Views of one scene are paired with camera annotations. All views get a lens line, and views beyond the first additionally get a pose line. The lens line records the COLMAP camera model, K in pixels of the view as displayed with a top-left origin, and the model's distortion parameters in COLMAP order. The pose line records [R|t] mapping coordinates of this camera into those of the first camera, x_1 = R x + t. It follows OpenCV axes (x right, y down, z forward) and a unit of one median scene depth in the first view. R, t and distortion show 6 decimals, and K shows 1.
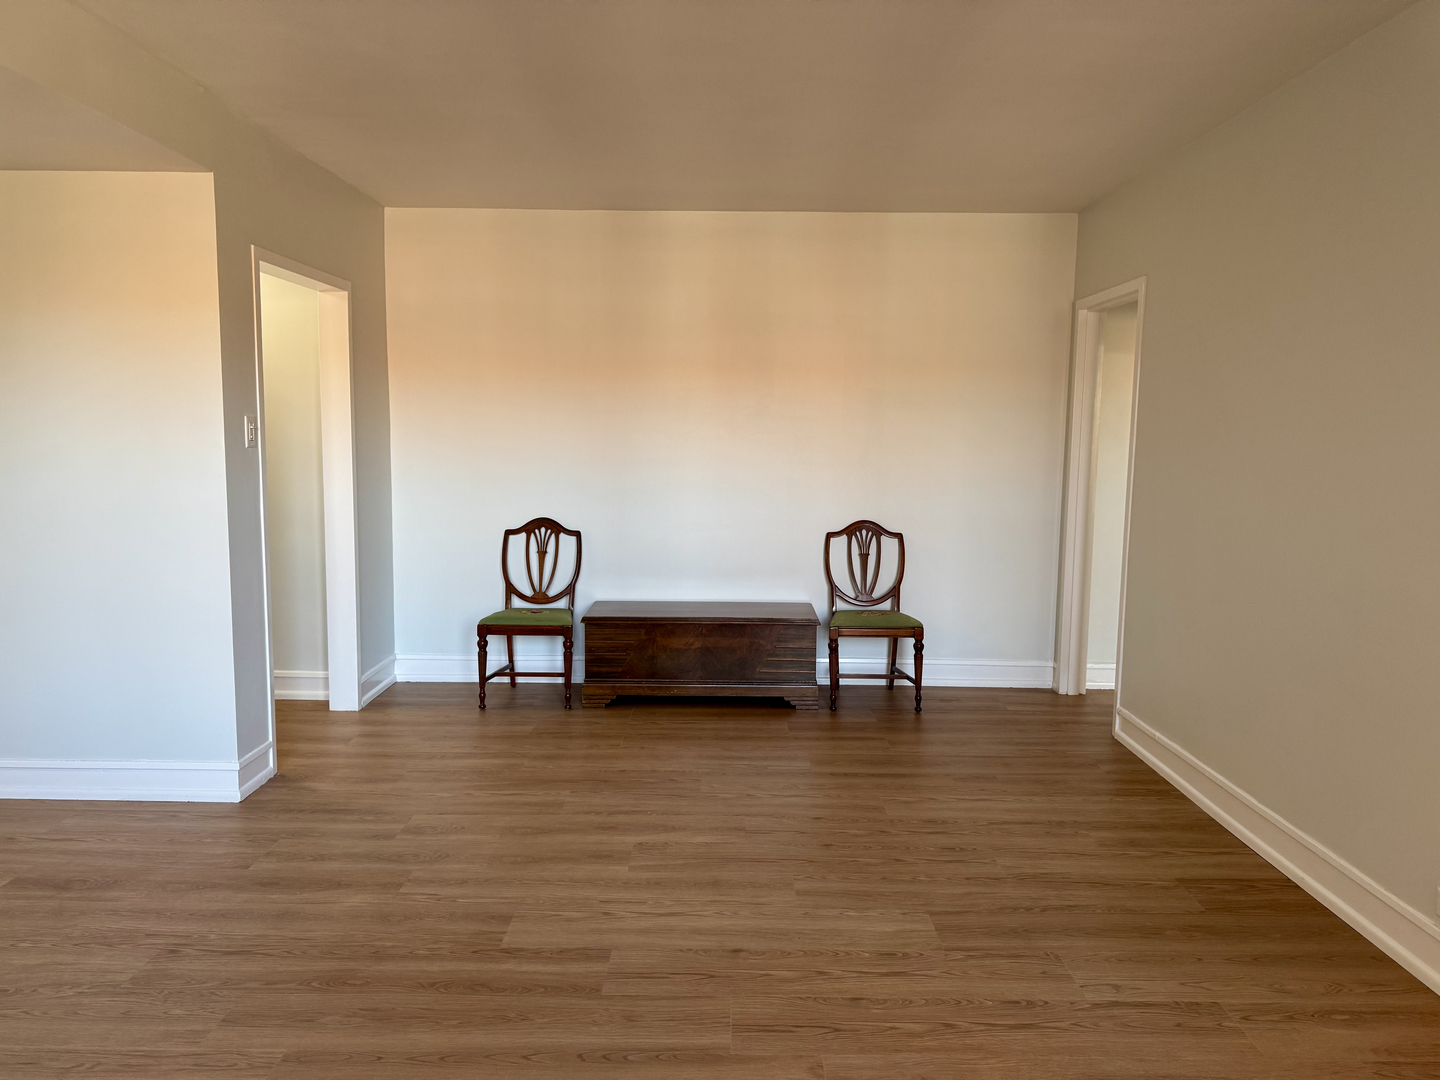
lens RADIAL K [[1011.0, 0, 719.1], [0, 1011.0, 546.3], [0, 0, 1]] dist [0.072238, -0.109149]
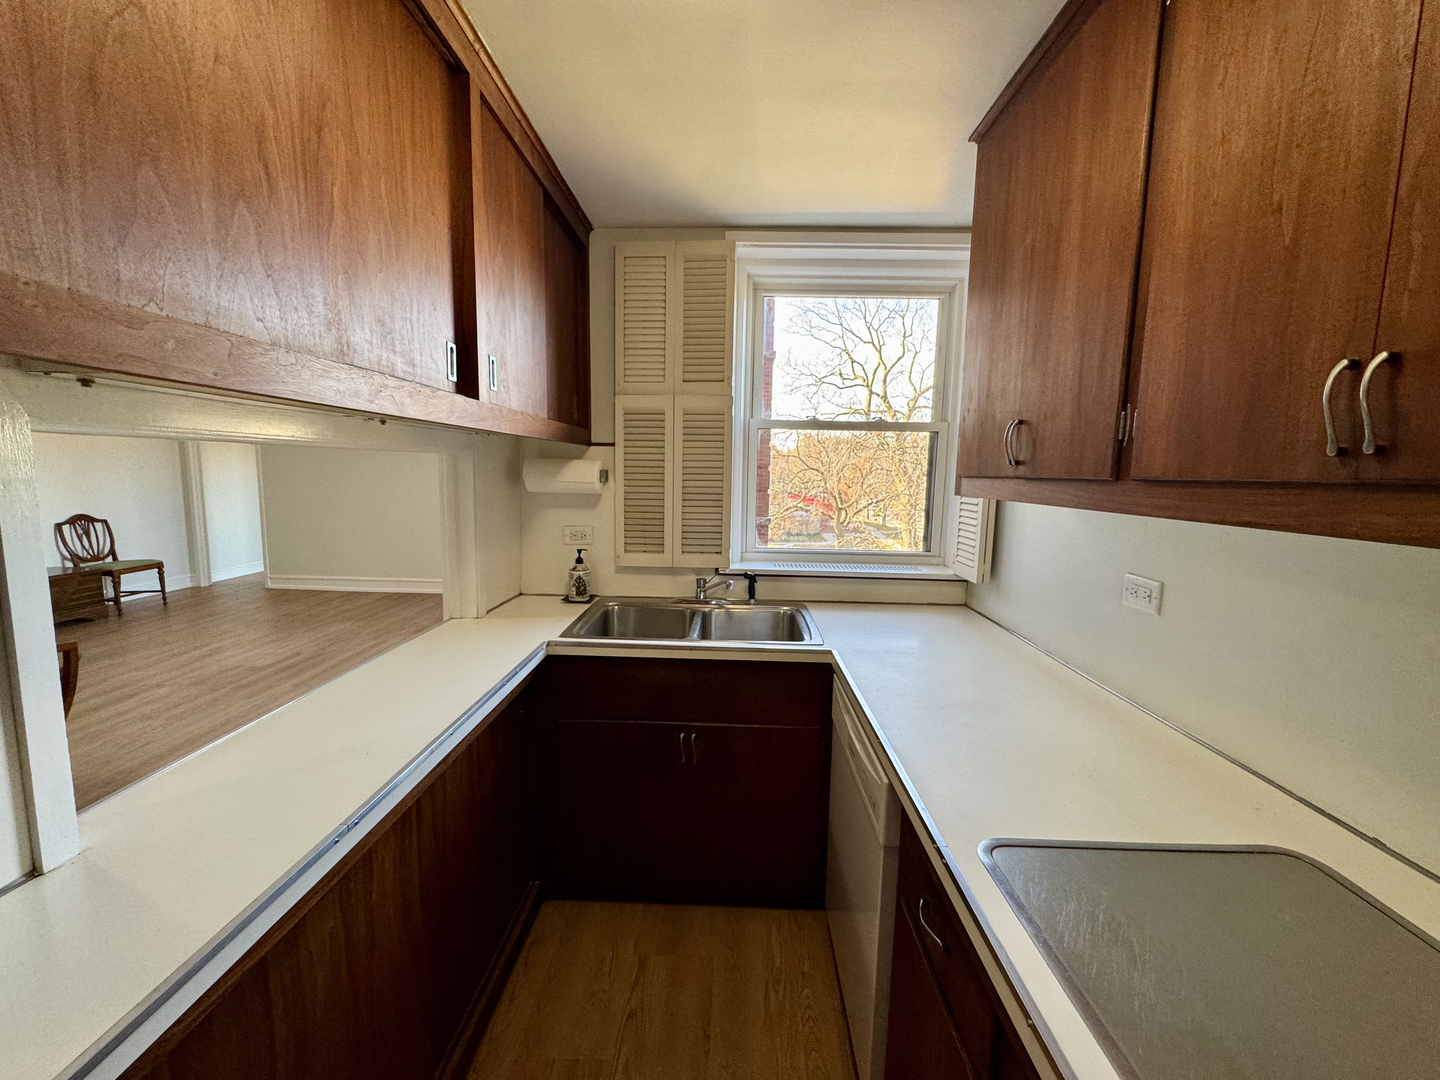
lens RADIAL K [[583.6, 0, 719.2], [0, 583.6, 536.5], [0, 0, 1]] dist [-0.002924, -0.000238]
pose [[0.028210, -0.126575, 0.991556, -1.265157], [0.096797, 0.987635, 0.123320, -0.007359], [-0.994904, 0.092501, 0.040113, -0.201987]]
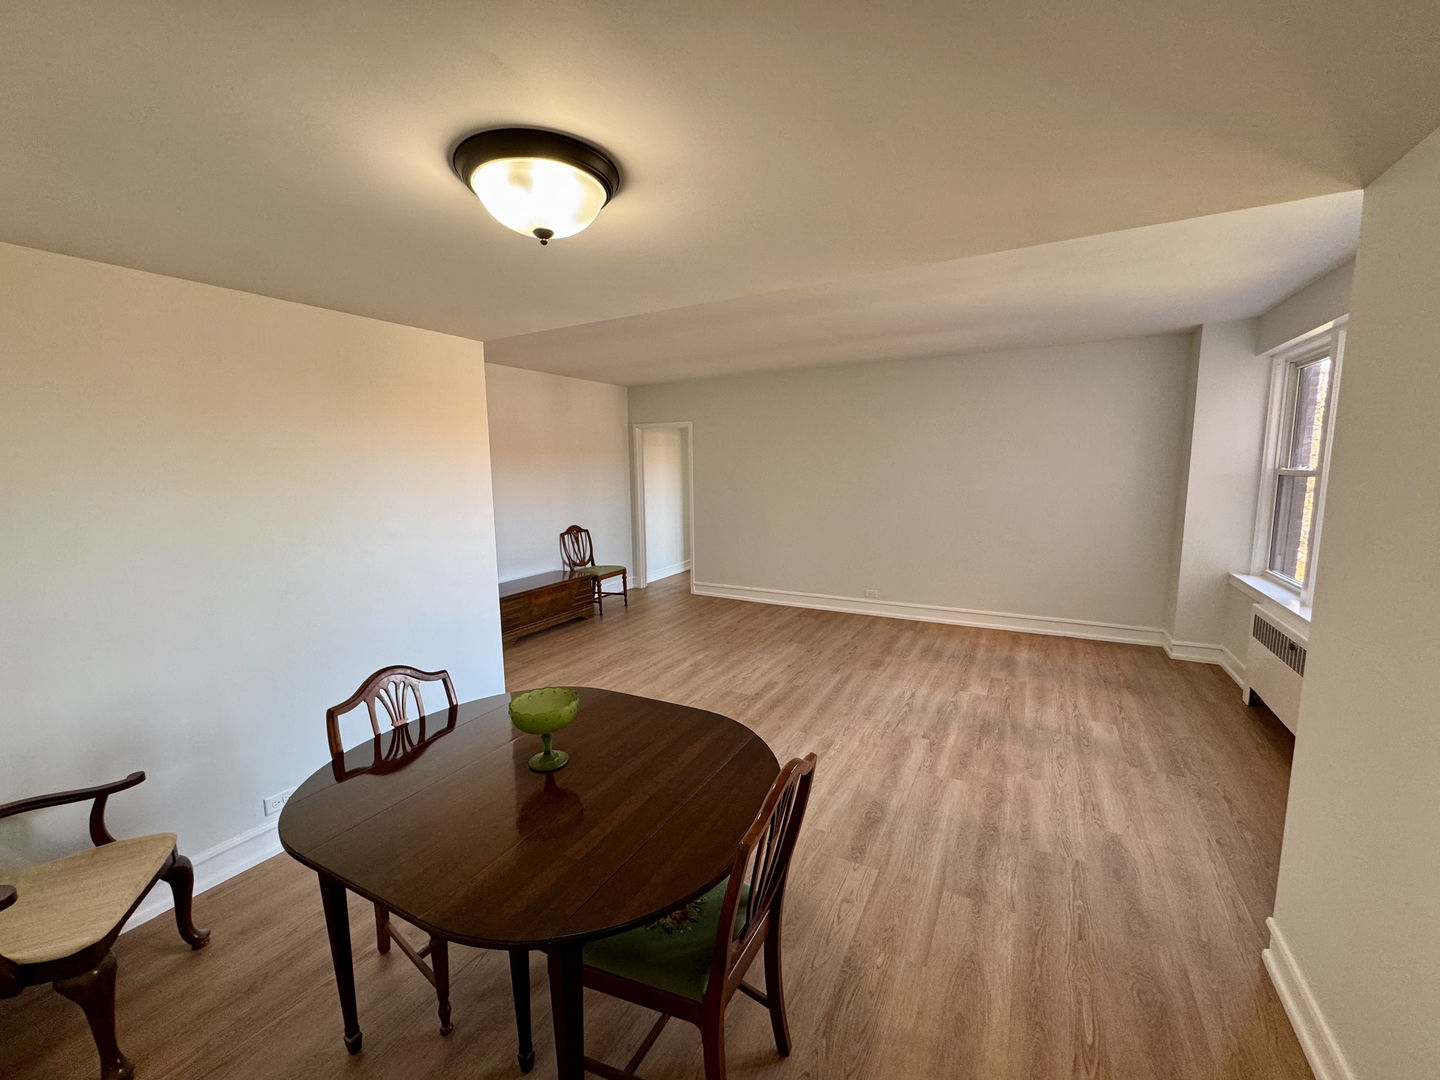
lens RADIAL K [[575.4, 0, 719.1], [0, 575.4, 539.3], [0, 0, 1]] dist [-0.002464, 0.000185]
pose [[0.476547, -0.132421, 0.869119, -1.125945], [0.118002, 0.989280, 0.086028, -0.097522], [-0.871194, 0.061561, 0.487065, 0.272996]]
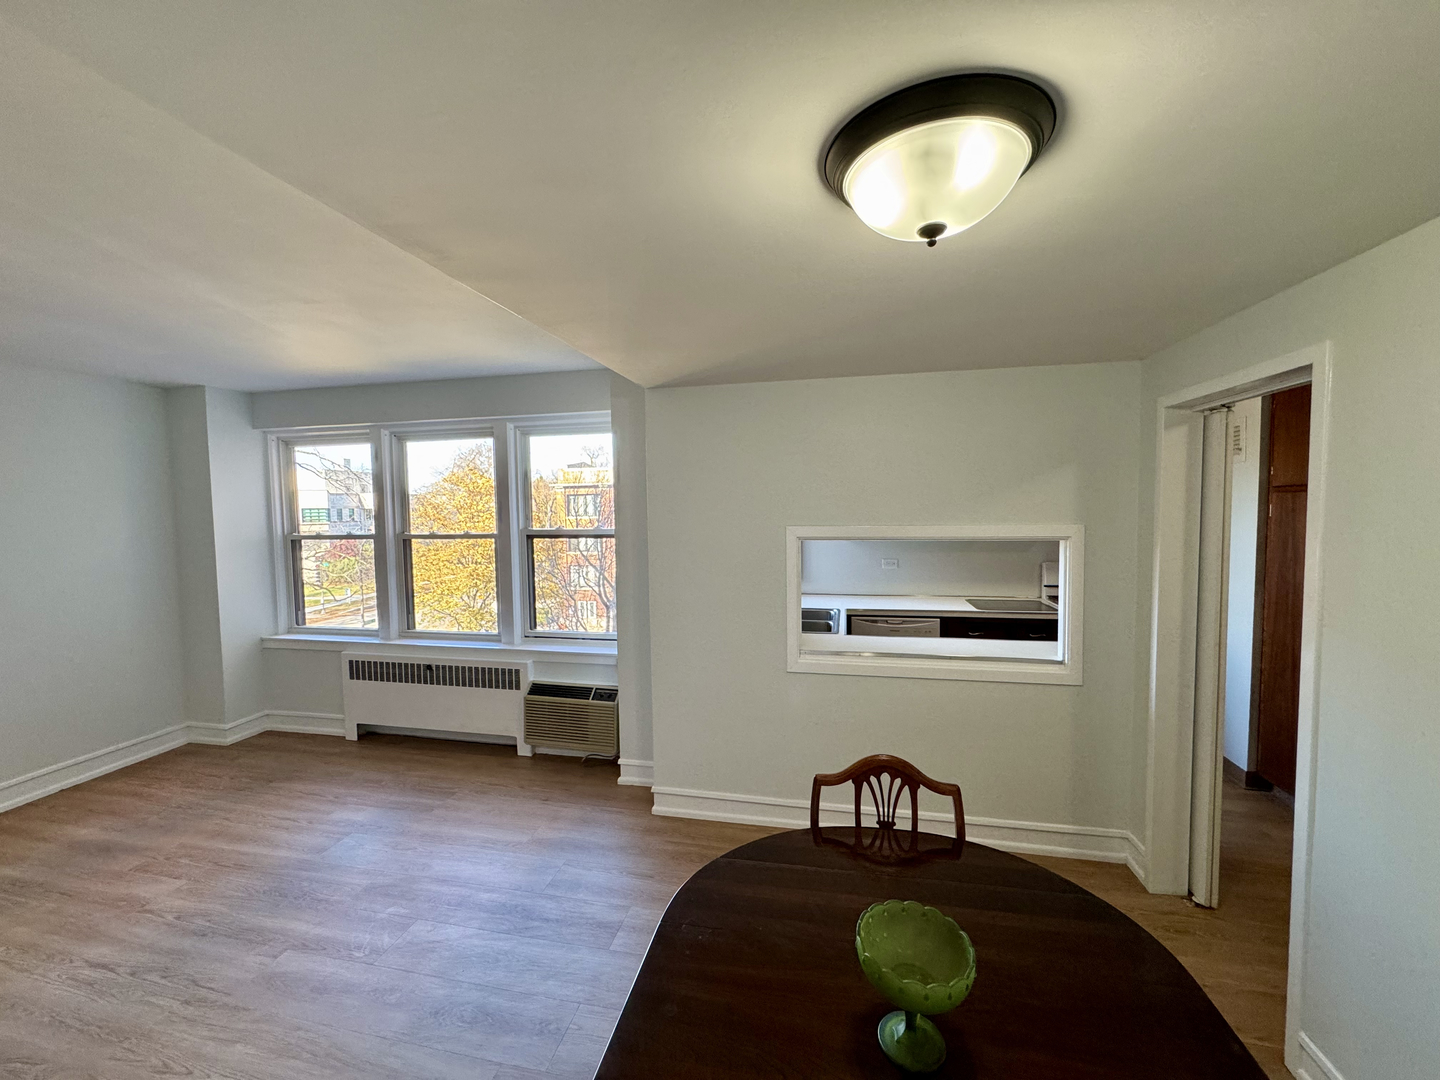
lens RADIAL K [[575.4, 0, 719.1], [0, 575.4, 539.3], [0, 0, 1]] dist [-0.002464, 0.000185]
pose [[-0.978508, -0.008483, 0.206036, -0.780474], [0.026993, 0.985287, 0.168760, -0.183091], [-0.204436, 0.170695, -0.963882, 0.868839]]
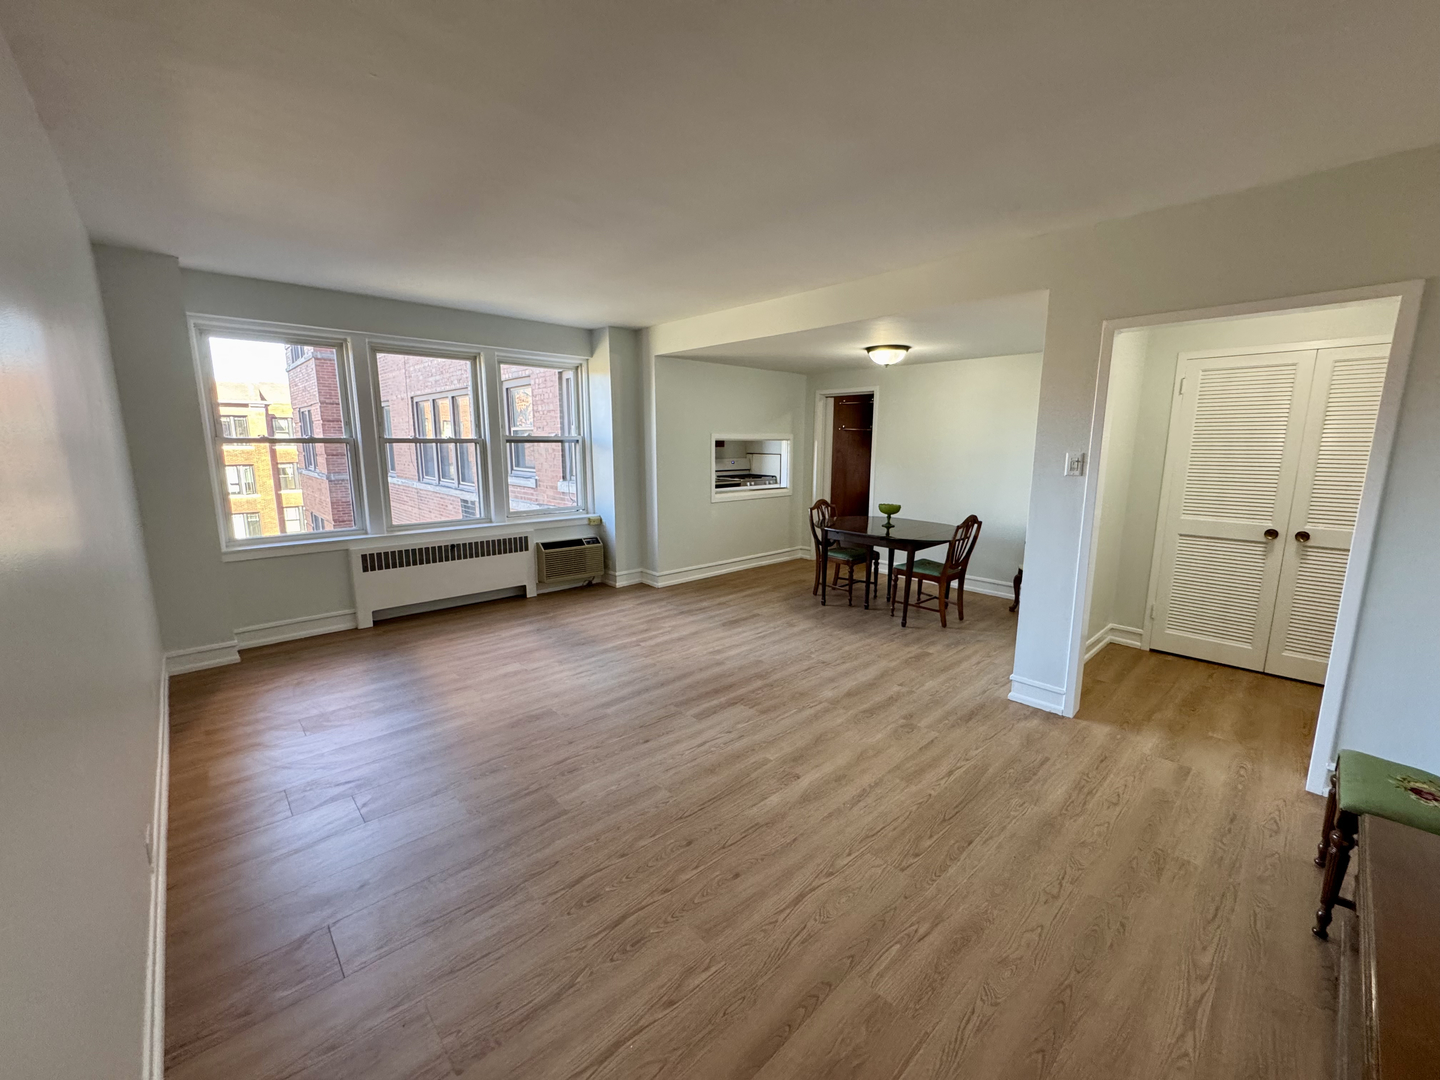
lens RADIAL K [[575.4, 0, 719.1], [0, 575.4, 539.3], [0, 0, 1]] dist [-0.002464, 0.000185]
pose [[-0.726543, 0.103098, -0.679342, 0.459196], [-0.088642, 0.966355, 0.241457, -0.171666], [0.681379, 0.235647, -0.692959, 1.335853]]
